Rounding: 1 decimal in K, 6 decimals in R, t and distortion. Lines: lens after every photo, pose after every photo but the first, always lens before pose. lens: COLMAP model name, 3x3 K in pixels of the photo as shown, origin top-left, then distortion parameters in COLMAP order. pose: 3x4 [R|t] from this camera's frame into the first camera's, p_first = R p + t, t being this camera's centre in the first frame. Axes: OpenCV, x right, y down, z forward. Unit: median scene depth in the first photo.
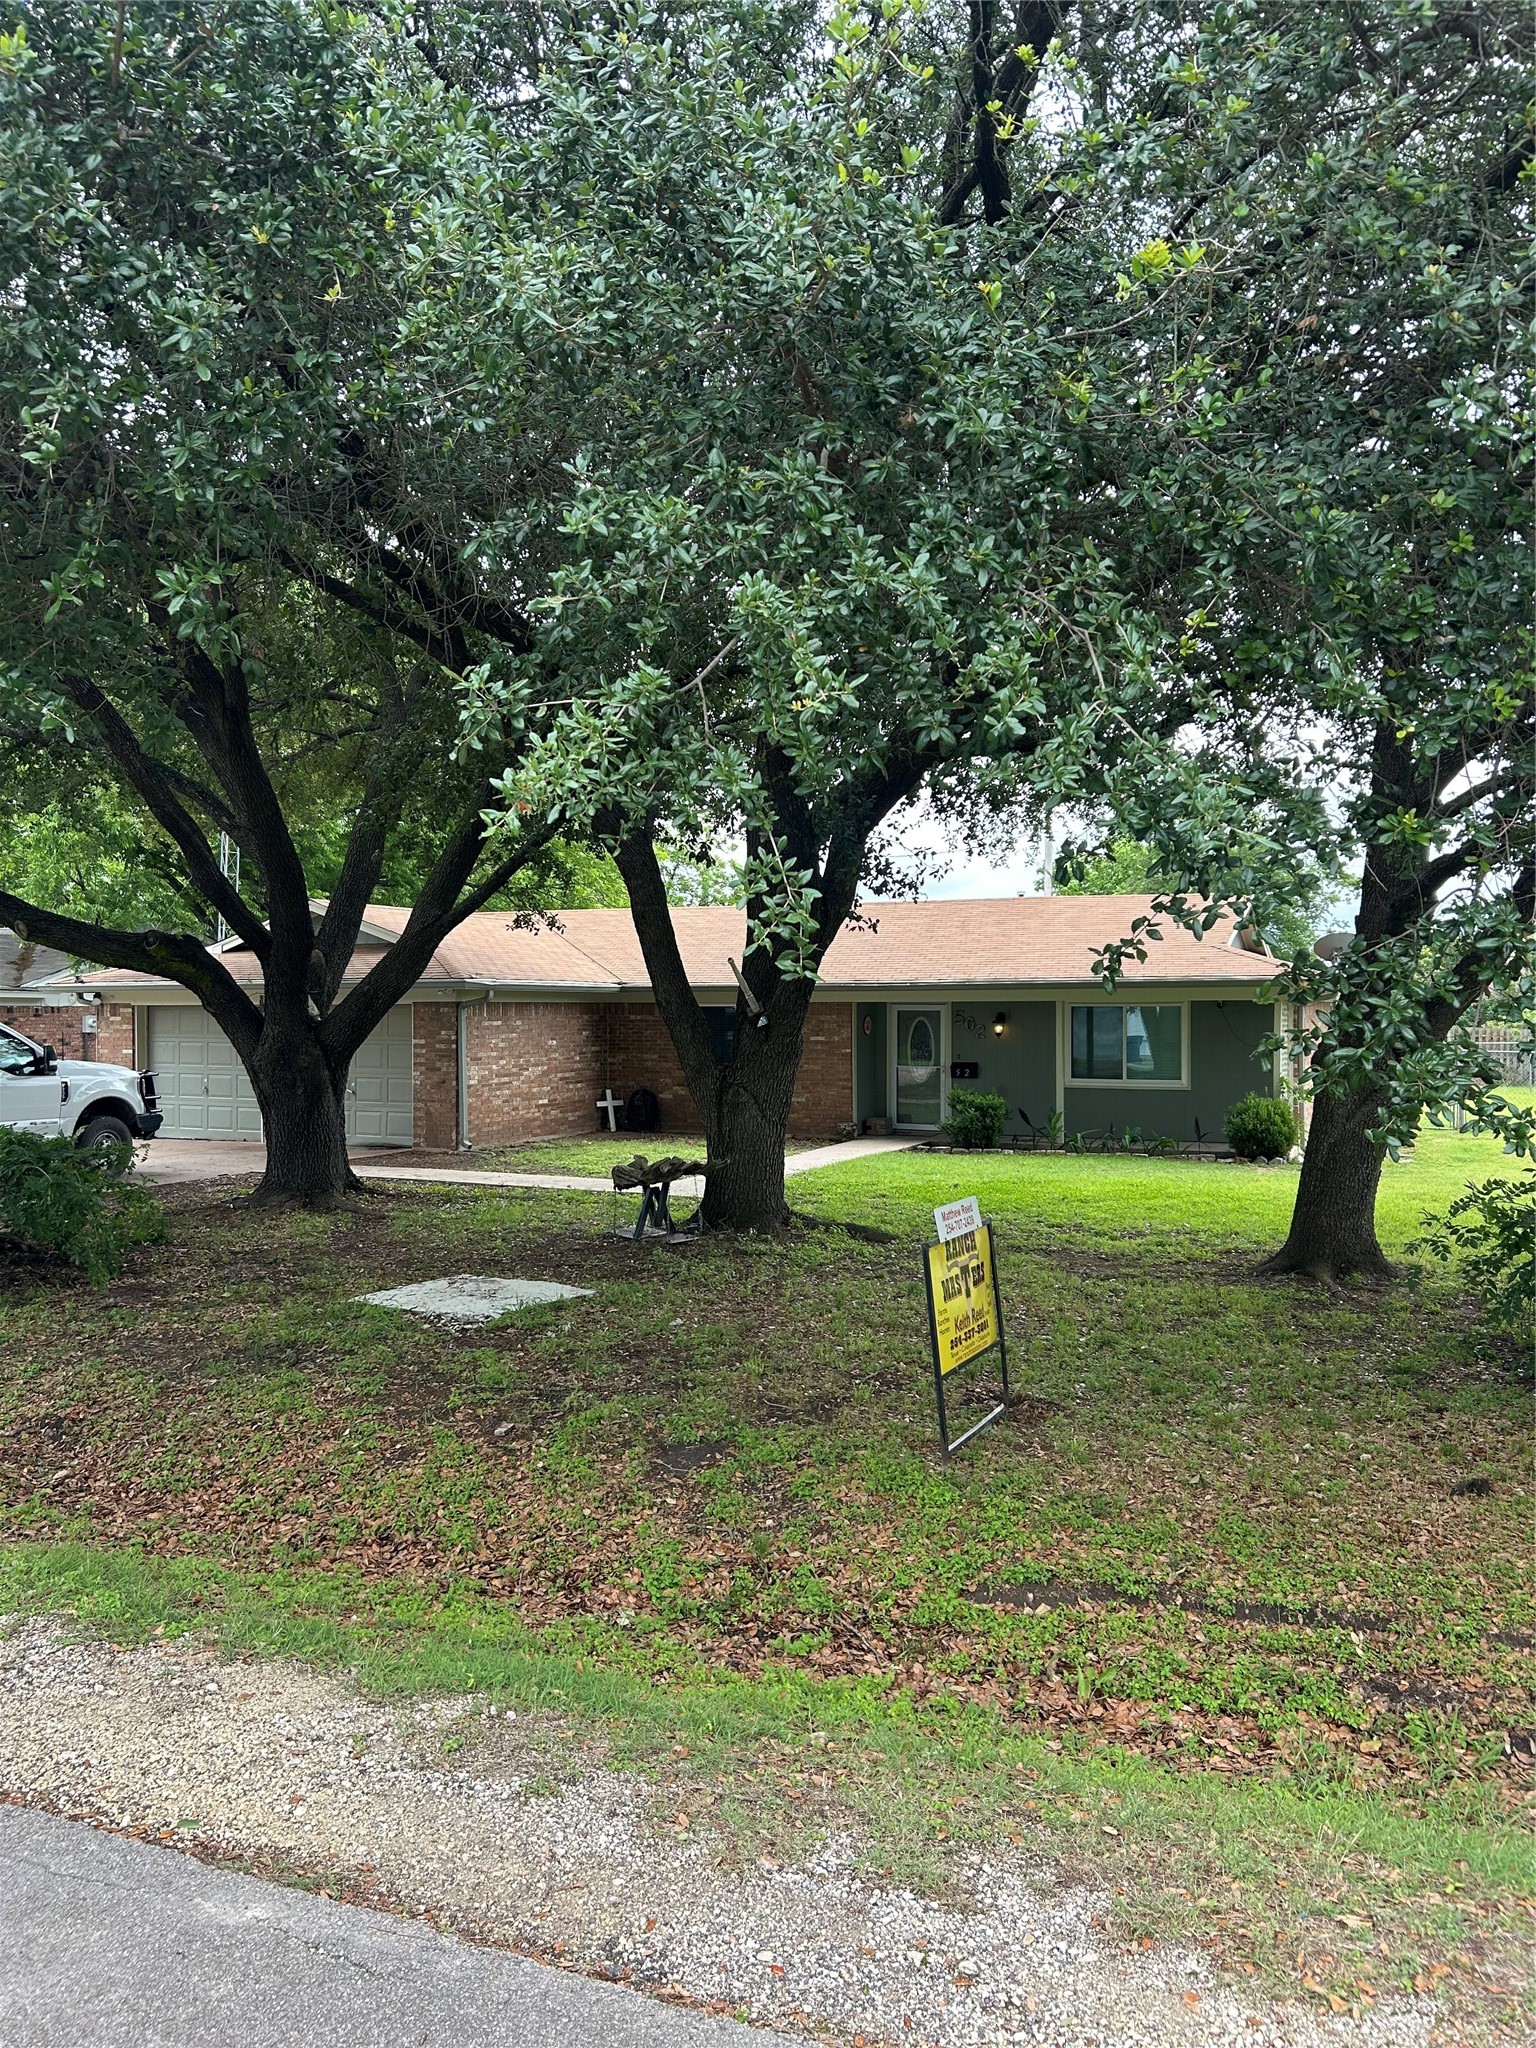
lens RADIAL K [[1528.1, 0, 768.0], [0, 1528.1, 1024.0], [0, 0, 1]] dist [0.059085, -0.058509]
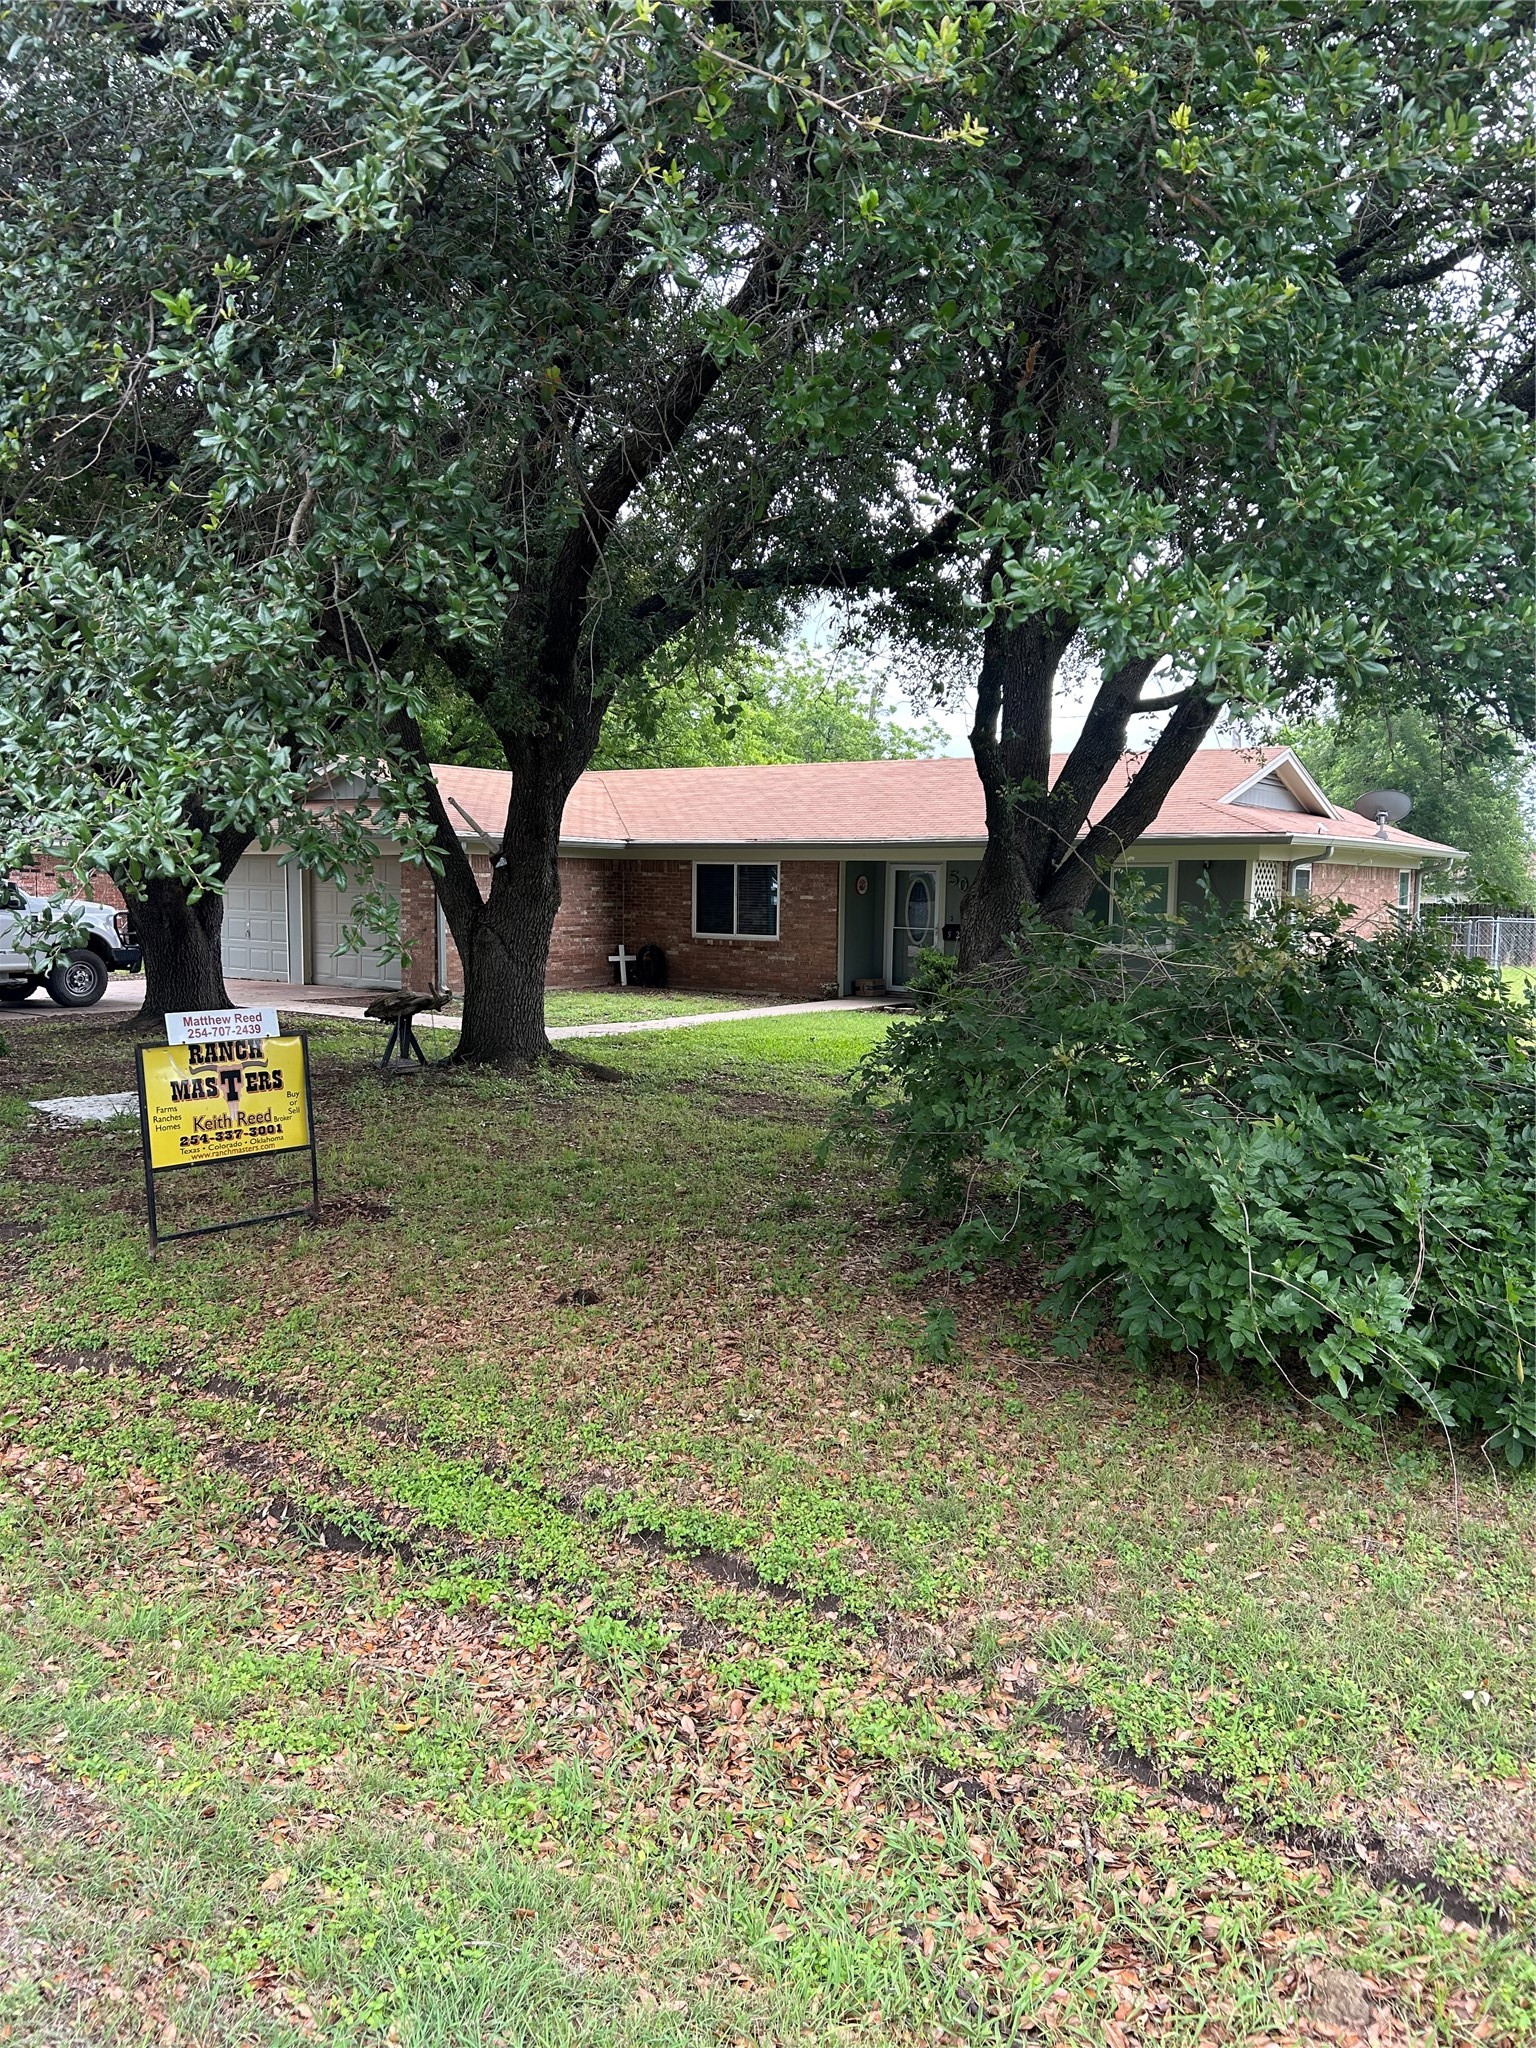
lens RADIAL K [[1528.1, 0, 768.0], [0, 1528.1, 1024.0], [0, 0, 1]] dist [0.059085, -0.058509]
pose [[0.966950, 0.034357, -0.252642, 0.423073], [-0.013795, 0.996478, 0.082715, 0.013836], [0.254594, -0.076496, 0.964018, 0.011788]]
